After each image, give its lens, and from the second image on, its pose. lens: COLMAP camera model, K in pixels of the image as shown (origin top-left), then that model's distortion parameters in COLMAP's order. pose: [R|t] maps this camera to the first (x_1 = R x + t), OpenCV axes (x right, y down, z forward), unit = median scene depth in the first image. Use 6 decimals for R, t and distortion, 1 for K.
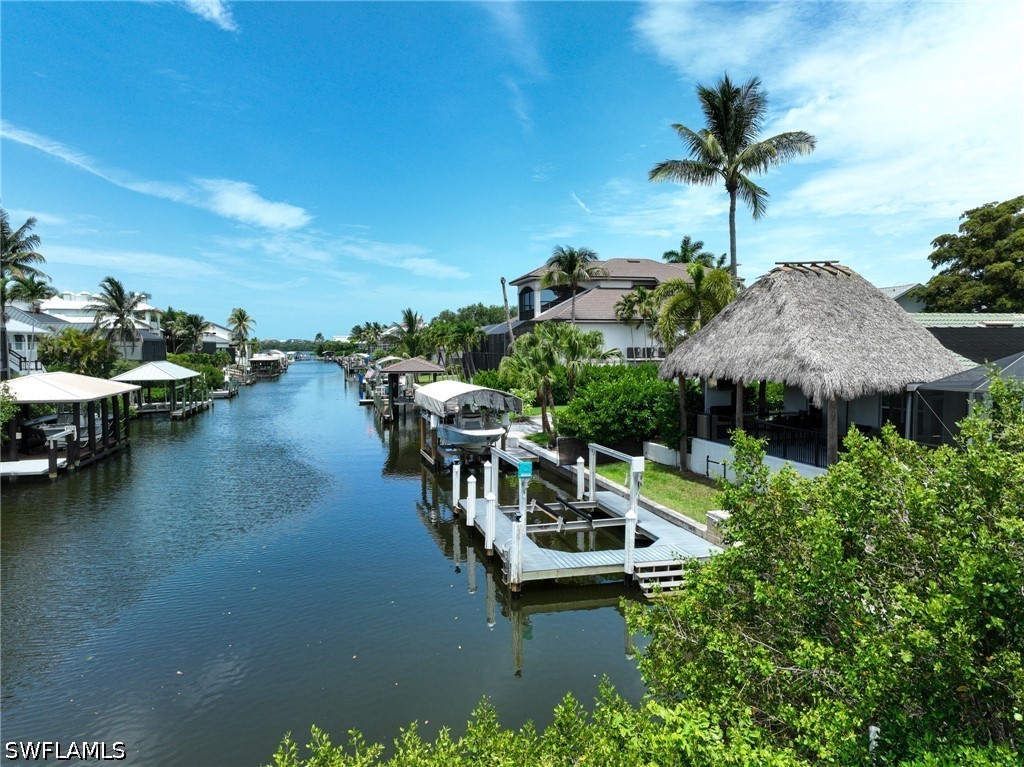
lens RADIAL K [[715.7, 0, 511.7], [0, 715.7, 385.4], [0, 0, 1]] dist [0.003441, 0.037019]
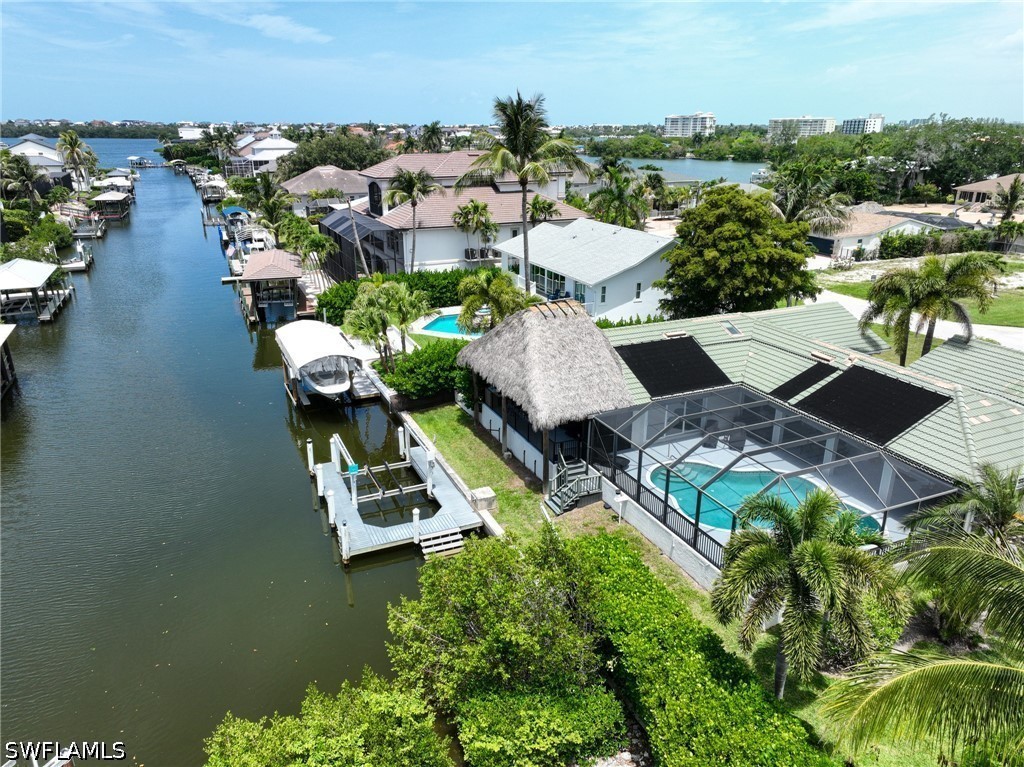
lens RADIAL K [[715.7, 0, 511.7], [0, 715.7, 385.4], [0, 0, 1]] dist [0.003441, 0.037019]
pose [[0.986093, -0.054080, 0.157150, 0.071411], [0.006323, 0.957100, 0.289690, -0.289775], [-0.166075, -0.284668, 0.944131, -0.257091]]
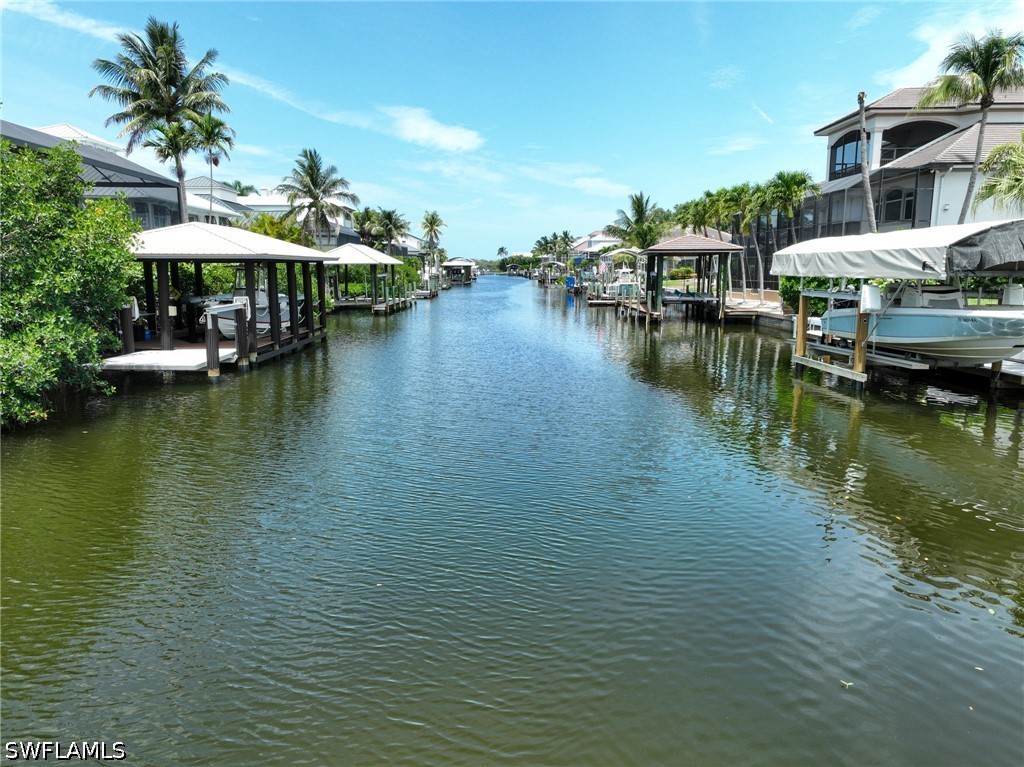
lens RADIAL K [[715.7, 0, 511.7], [0, 715.7, 385.4], [0, 0, 1]] dist [0.003441, 0.037019]
pose [[0.972040, 0.041437, -0.231132, -0.235063], [-0.016127, 0.993763, 0.110337, 0.060328], [0.234263, -0.103525, 0.966646, 0.442857]]
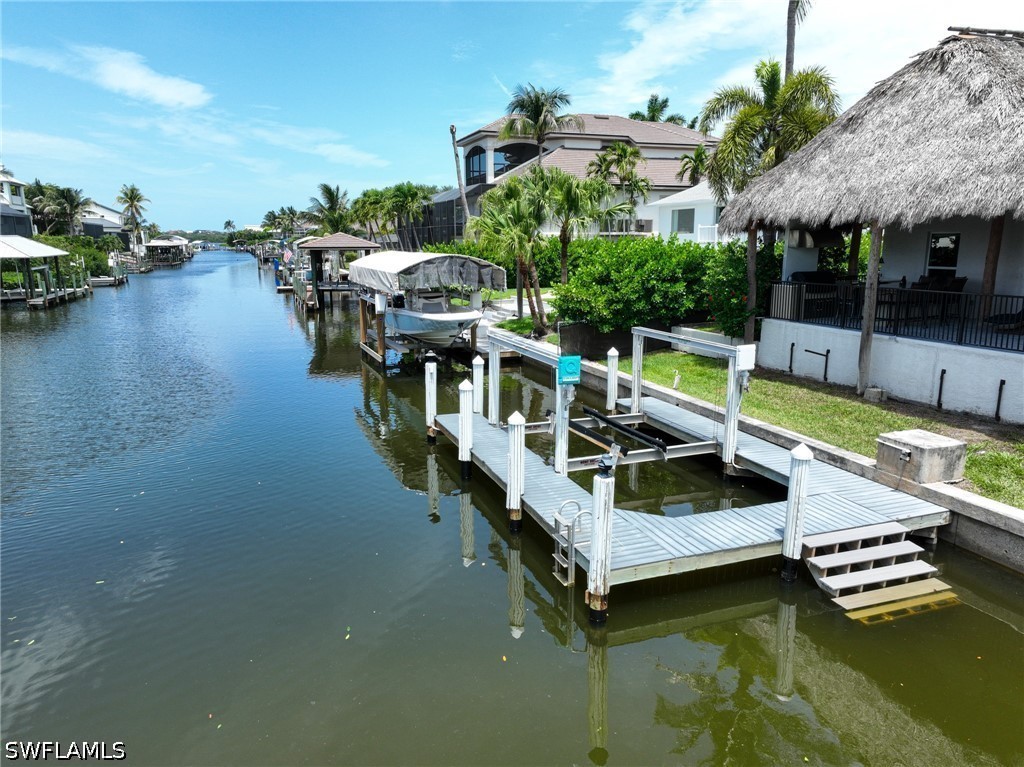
lens RADIAL K [[715.7, 0, 511.7], [0, 715.7, 385.4], [0, 0, 1]] dist [0.003441, 0.037019]
pose [[0.994563, -0.019702, 0.102258, -0.051346], [0.004512, 0.989170, 0.146702, 0.027001], [-0.104040, -0.145443, 0.983881, 0.258578]]
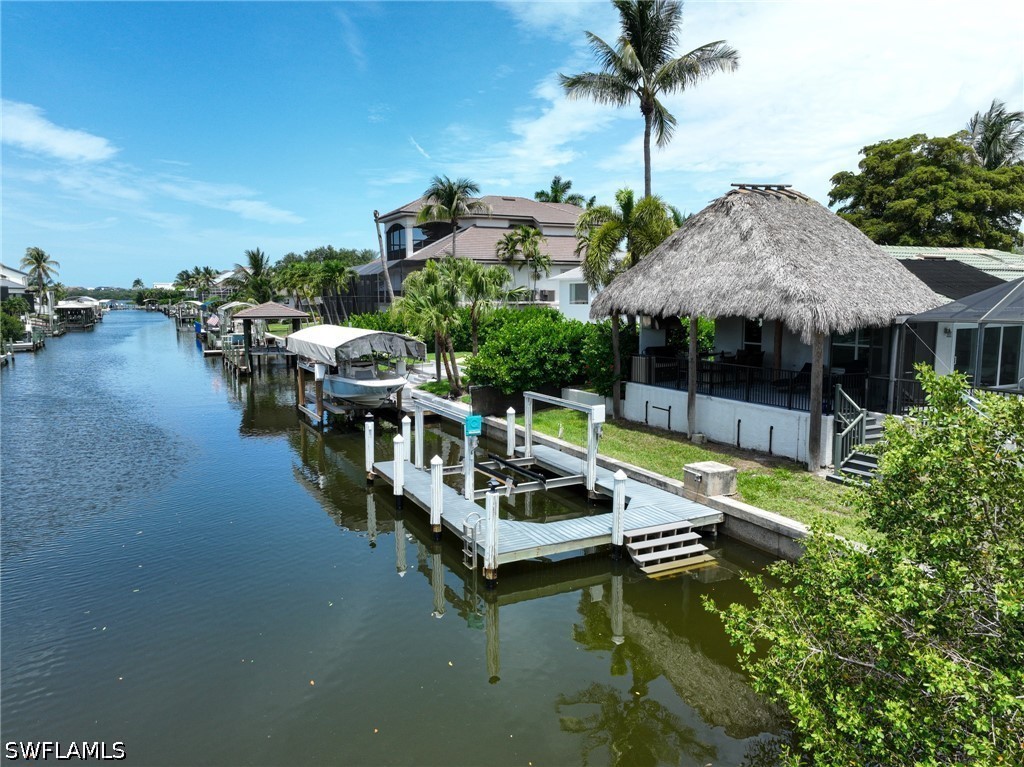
lens RADIAL K [[715.7, 0, 511.7], [0, 715.7, 385.4], [0, 0, 1]] dist [0.003441, 0.037019]
pose [[0.976481, -0.026974, 0.213909, -0.066758], [0.011830, 0.997351, 0.071764, 0.008126], [-0.215278, -0.067546, 0.974214, 0.115216]]
